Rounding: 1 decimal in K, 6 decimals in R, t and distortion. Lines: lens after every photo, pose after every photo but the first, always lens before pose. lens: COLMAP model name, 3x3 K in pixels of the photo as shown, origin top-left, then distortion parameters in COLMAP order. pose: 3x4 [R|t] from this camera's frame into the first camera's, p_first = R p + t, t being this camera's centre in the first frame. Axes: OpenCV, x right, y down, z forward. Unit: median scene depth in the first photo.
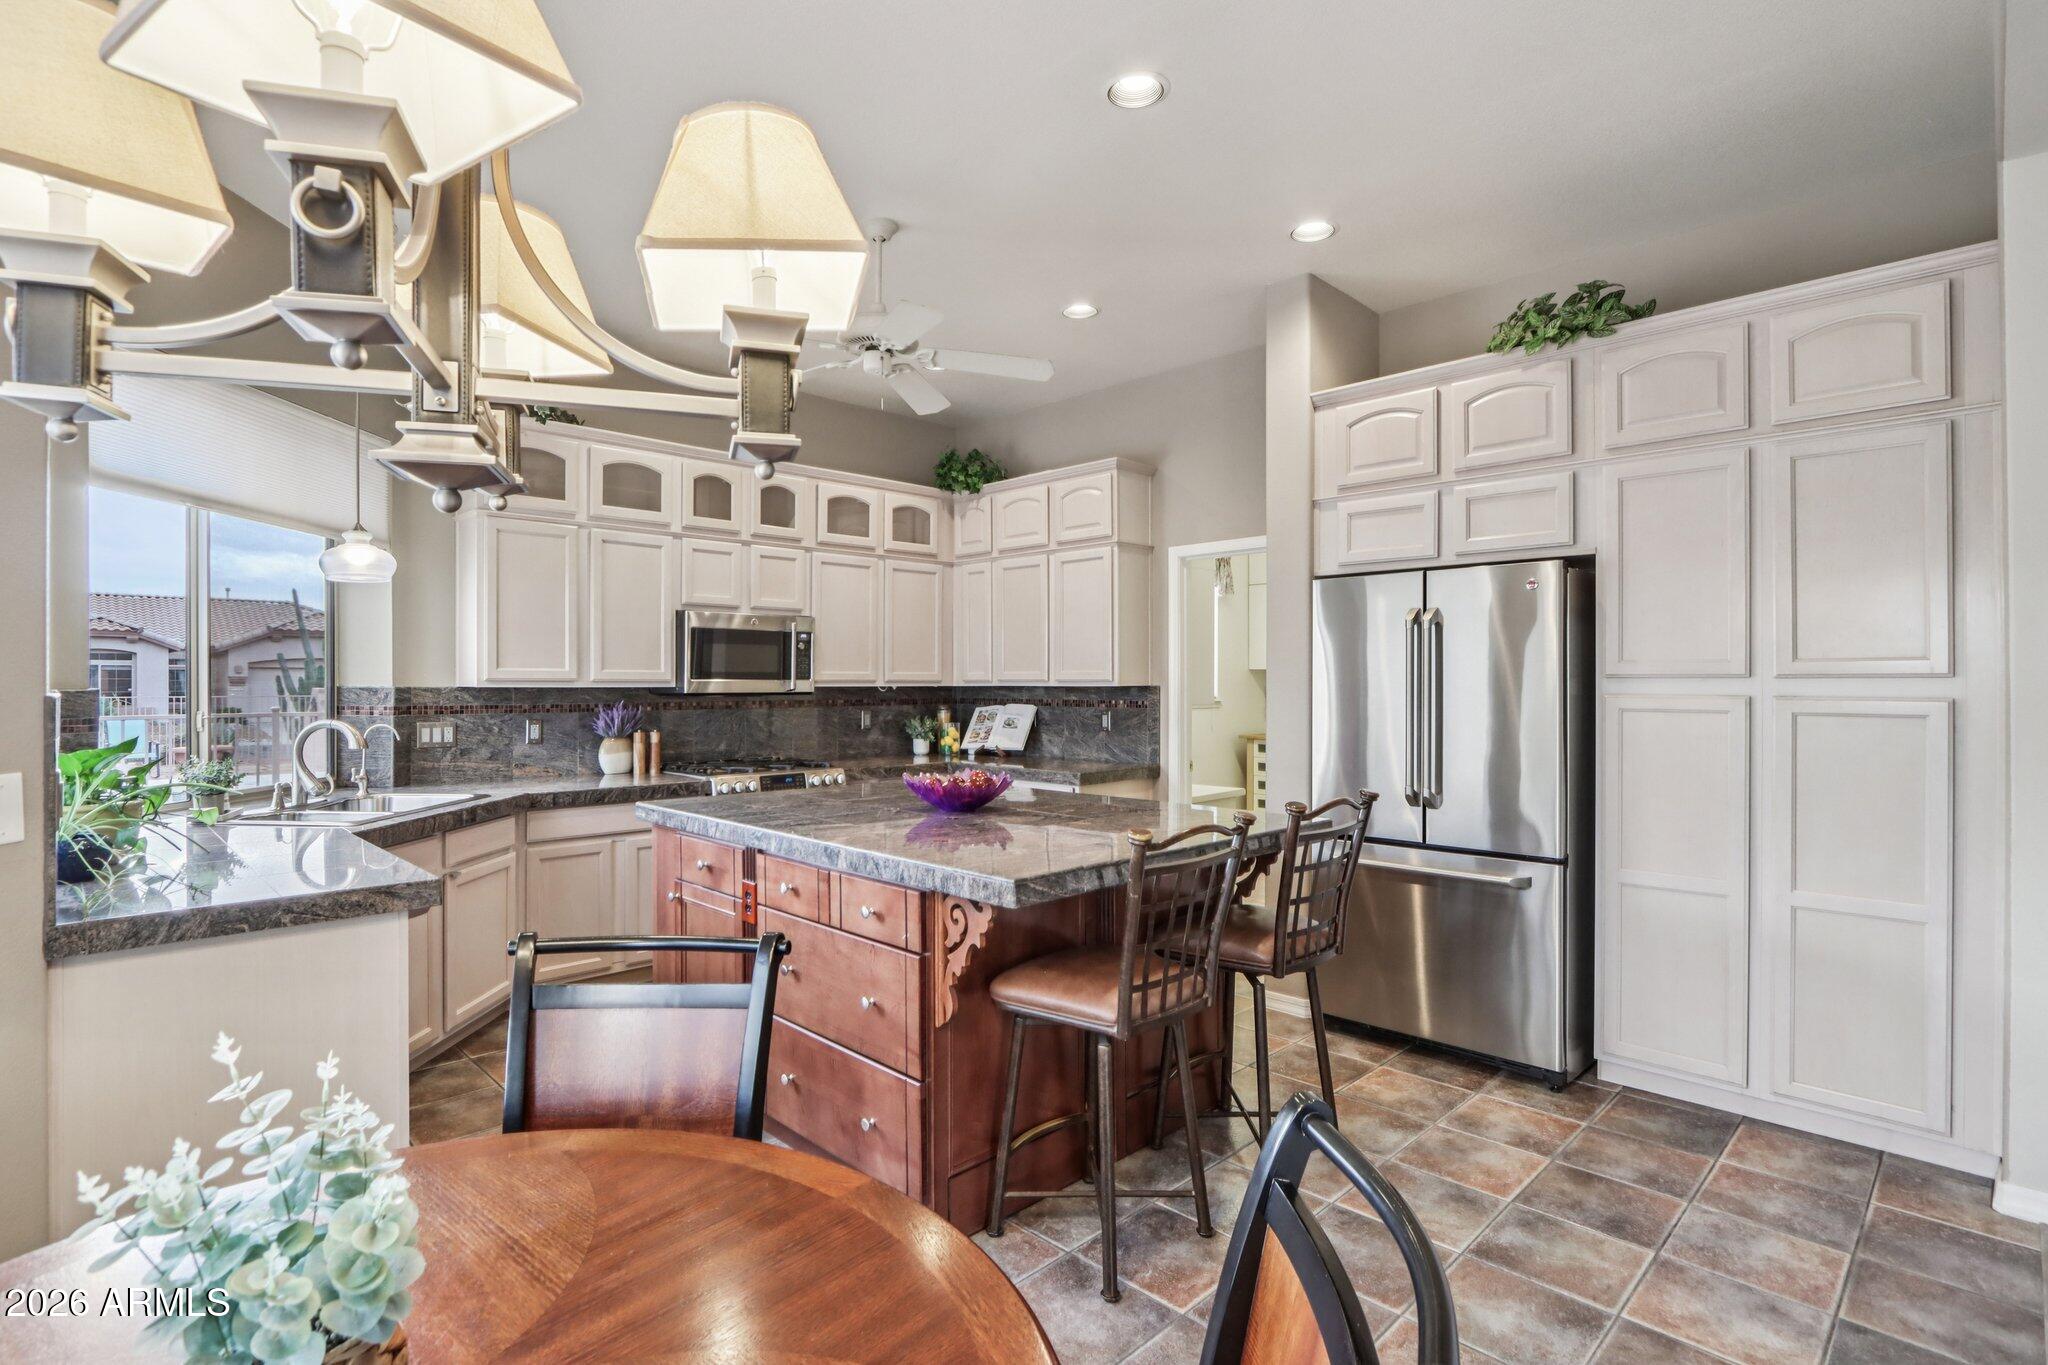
lens RADIAL K [[968.5, 0, 1029.3], [0, 968.5, 688.4], [0, 0, 1]] dist [-0.029992, -0.000609]
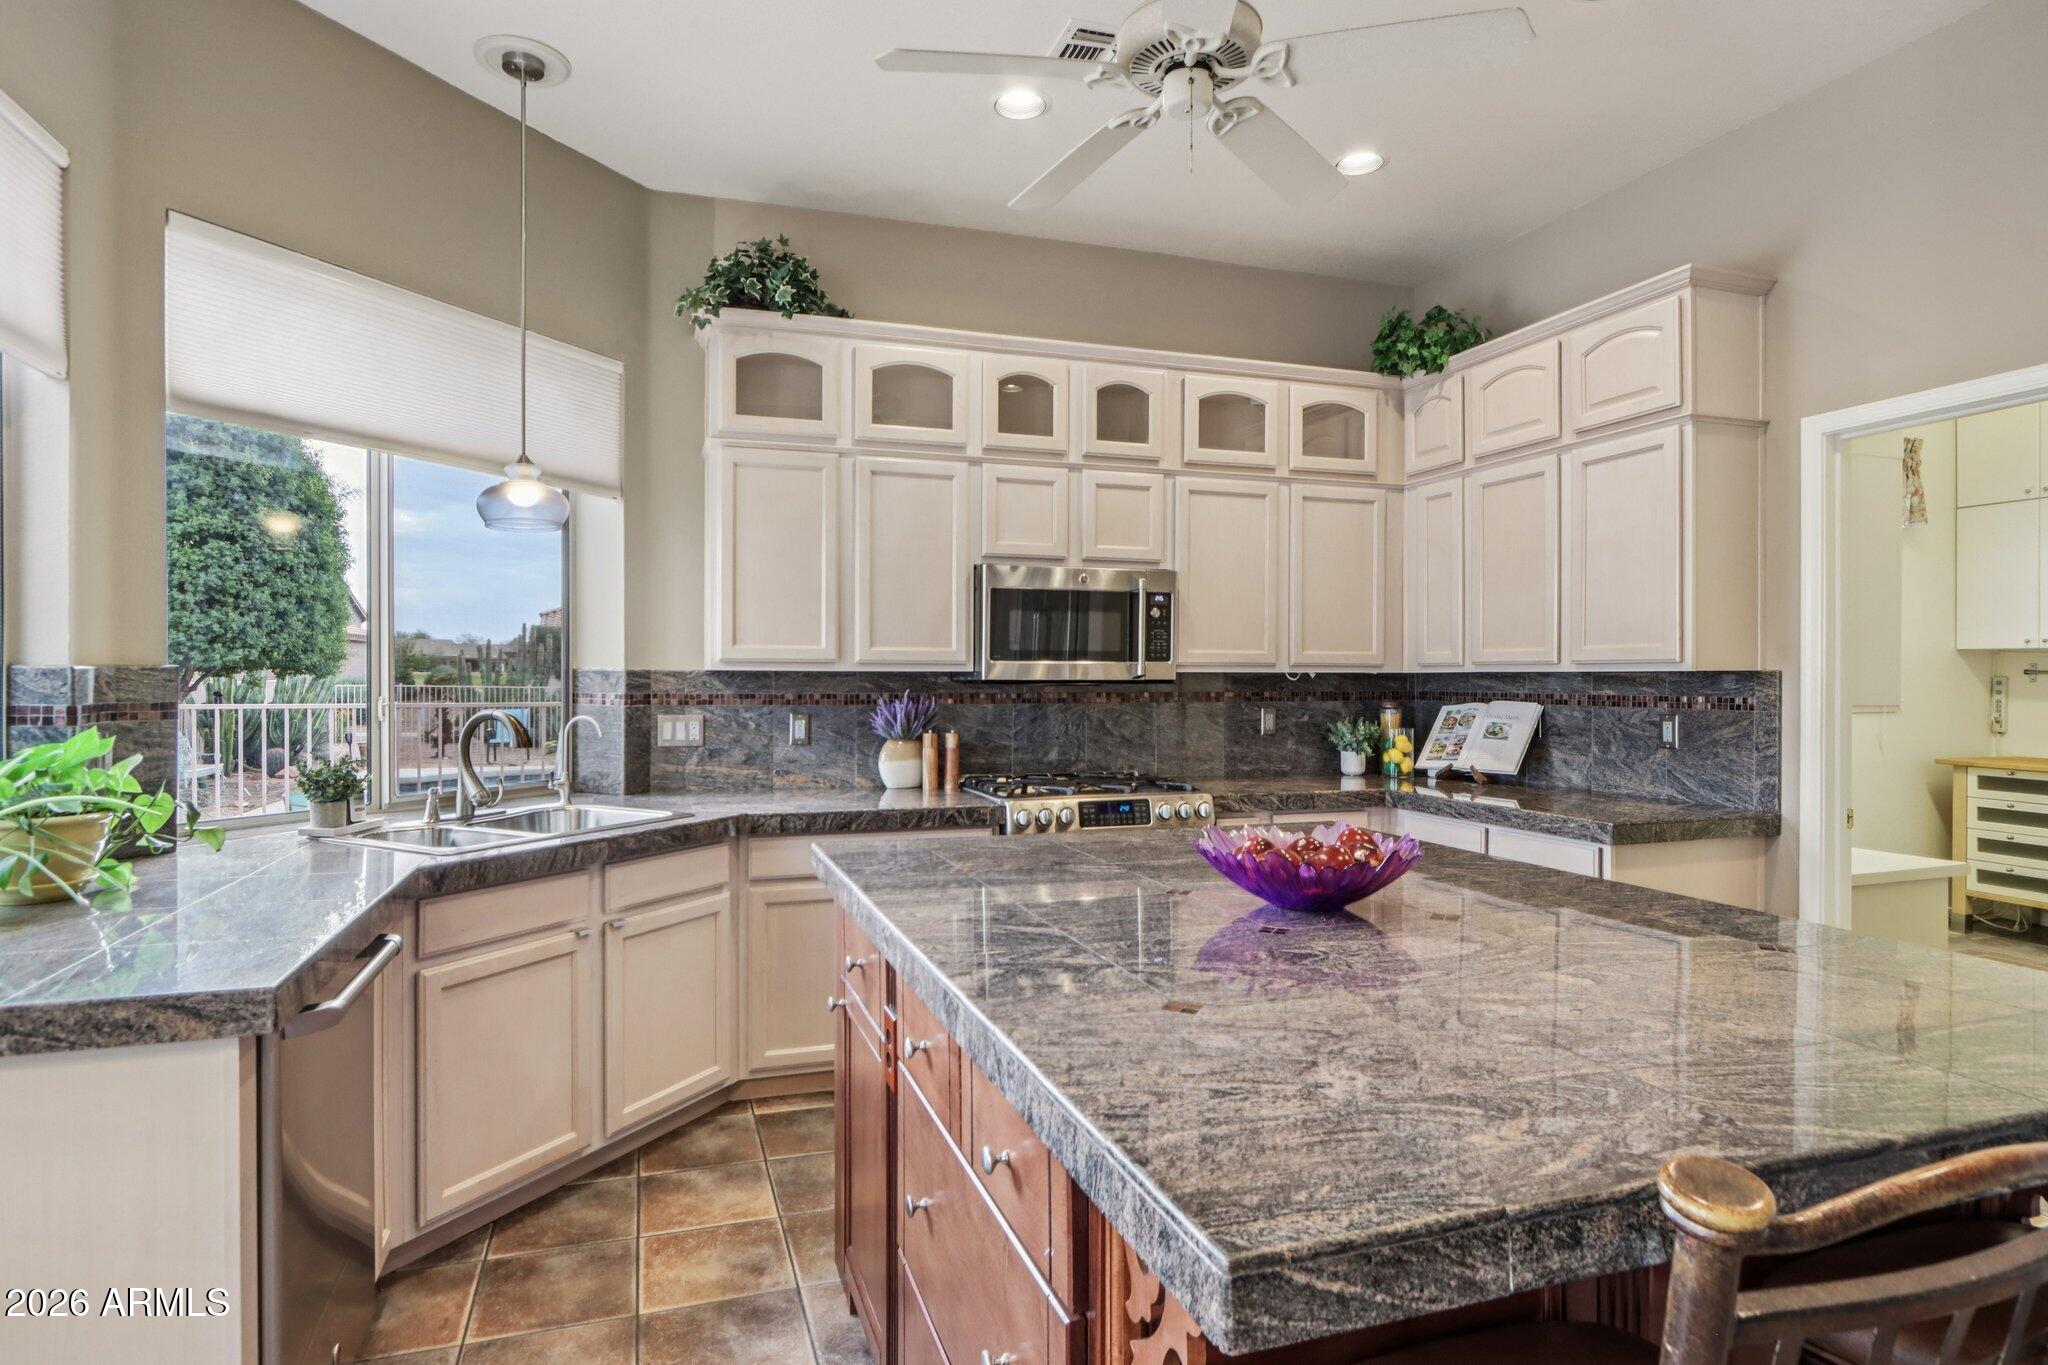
lens RADIAL K [[1097.0, 0, 1008.8], [0, 1097.0, 684.0], [0, 0, 1]] dist [-0.013793, 0.002702]
pose [[0.887713, 0.003813, -0.460382, 0.031731], [-0.003545, 0.999993, 0.001448, 0.006063], [0.460384, 0.000346, 0.887720, 0.260203]]
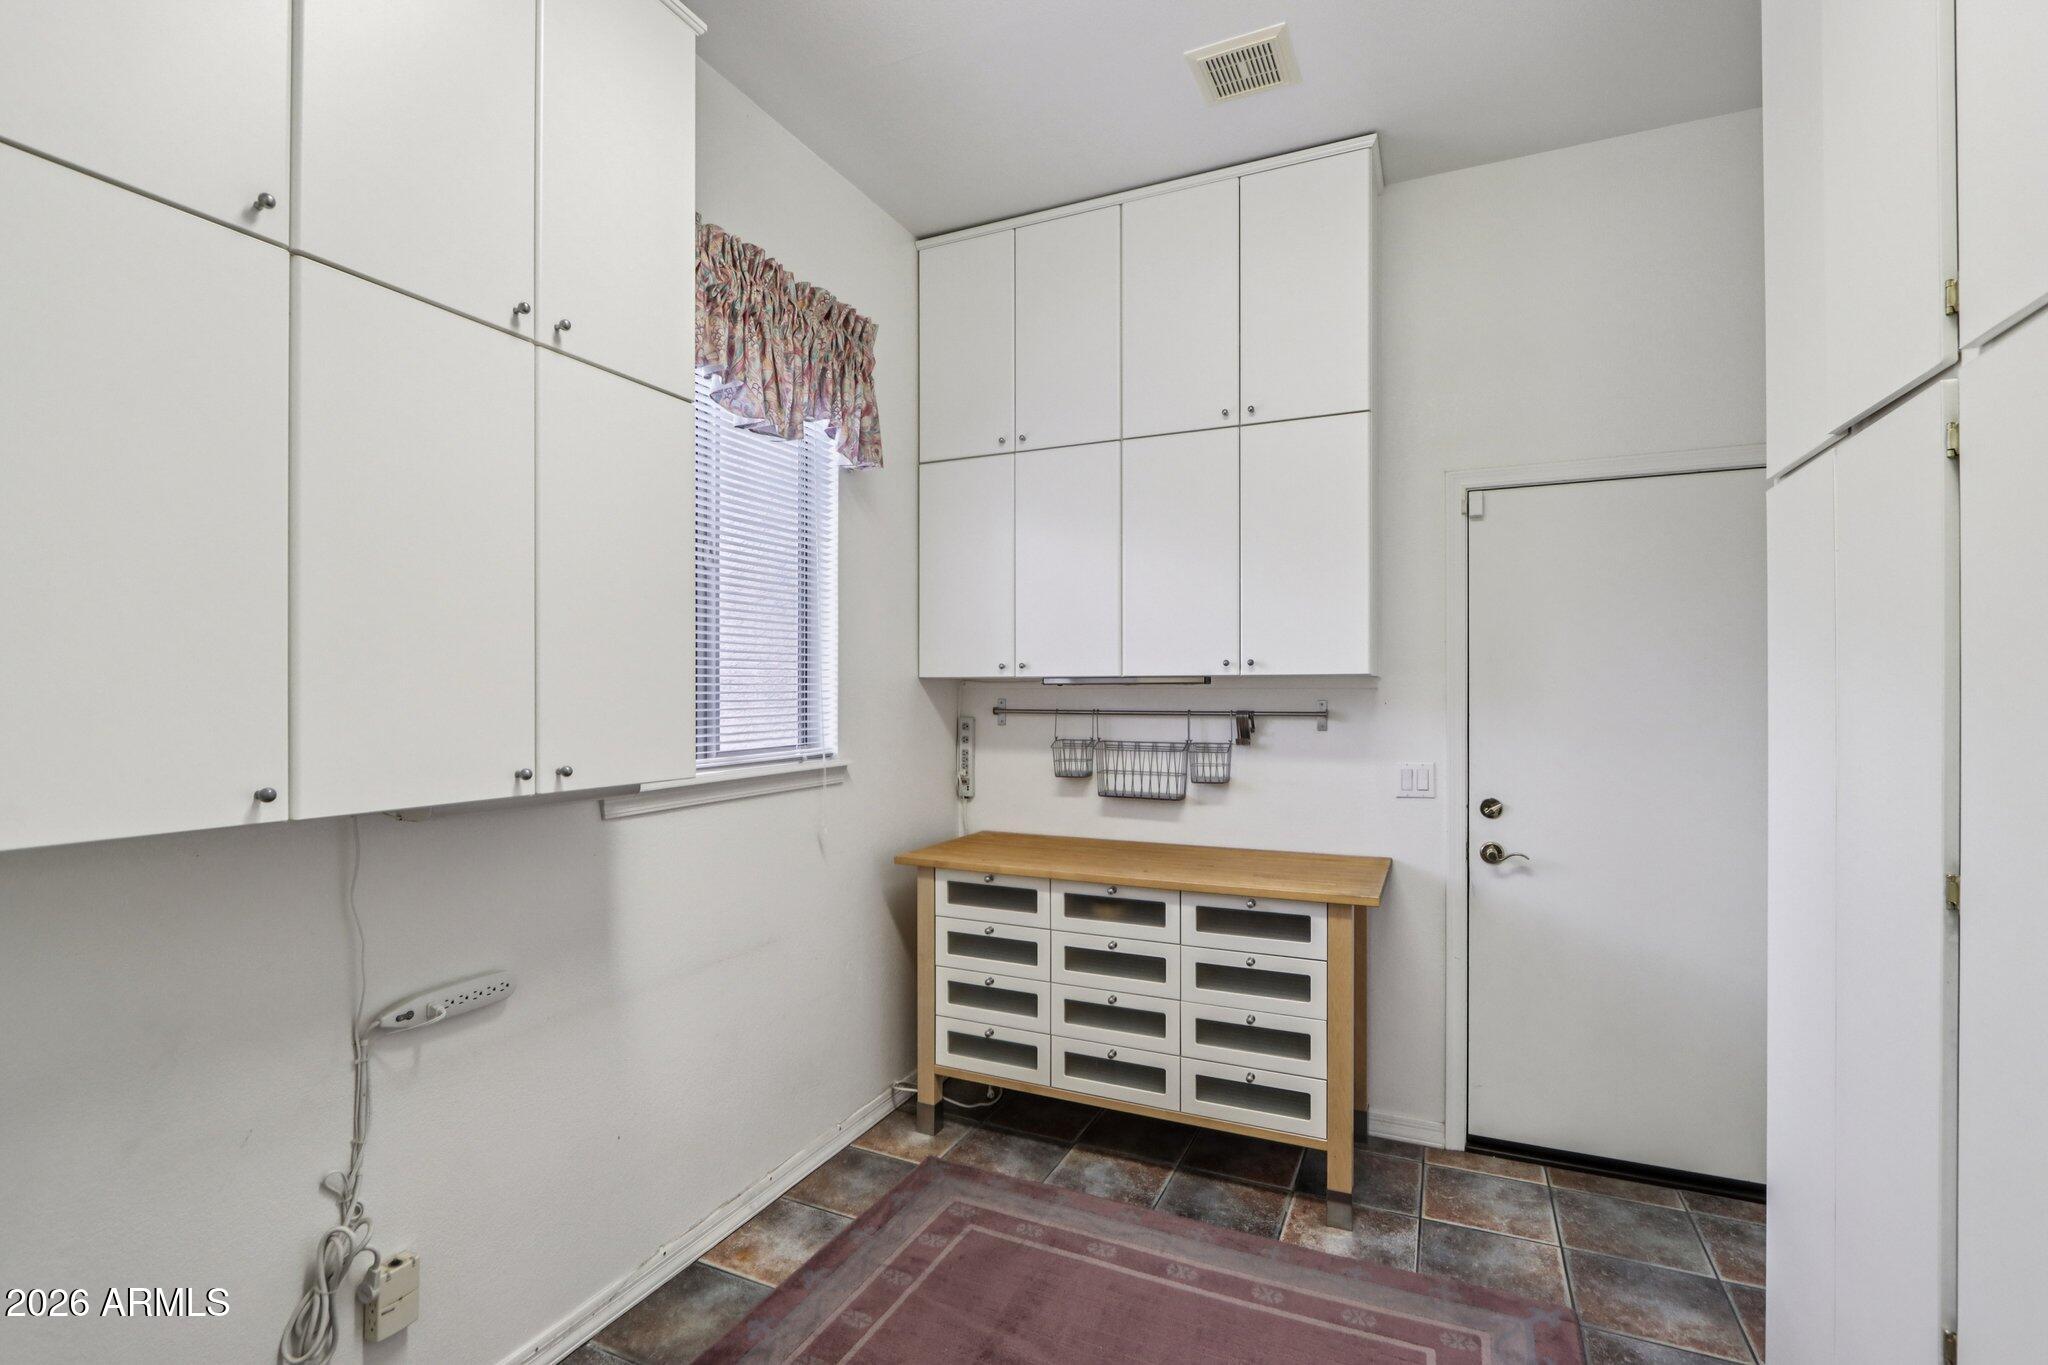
lens RADIAL K [[968.5, 0, 1019.1], [0, 968.5, 689.0], [0, 0, 1]] dist [-0.029992, -0.000609]
pose [[0.937641, 0.001440, 0.347603, 0.142447], [0.000772, 0.999980, -0.006224, -0.008909], [-0.347605, 0.006105, 0.937621, 0.737746]]
